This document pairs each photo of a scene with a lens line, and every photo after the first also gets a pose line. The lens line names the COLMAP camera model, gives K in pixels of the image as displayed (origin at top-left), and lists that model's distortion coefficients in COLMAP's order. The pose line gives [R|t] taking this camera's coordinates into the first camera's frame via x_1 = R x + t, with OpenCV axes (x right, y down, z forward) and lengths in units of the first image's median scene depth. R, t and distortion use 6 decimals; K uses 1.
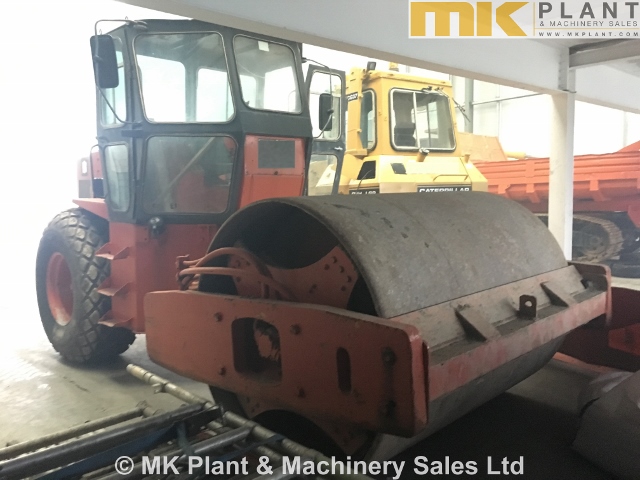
lens RADIAL K [[540.6, 0, 320.0], [0, 540.6, 240.0], [0, 0, 1]] dist [0.006487, 0.000006]
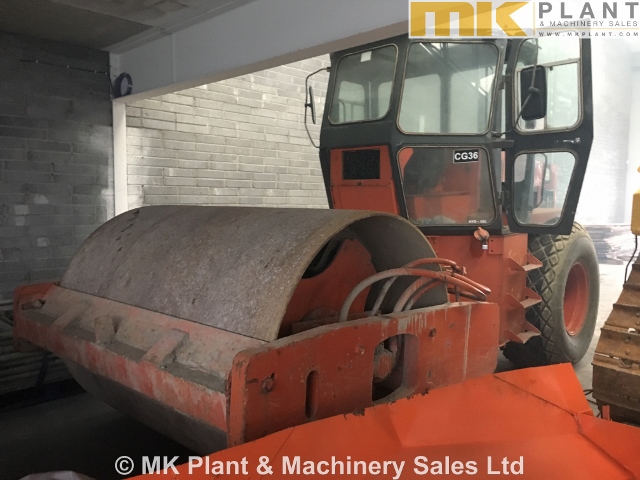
lens RADIAL K [[540.6, 0, 320.0], [0, 540.6, 240.0], [0, 0, 1]] dist [0.006487, 0.000006]
pose [[0.042645, 0.085891, -0.995391, 0.893916], [-0.098791, 0.991778, 0.081347, -0.096651], [0.994194, 0.094866, 0.050780, 0.888923]]
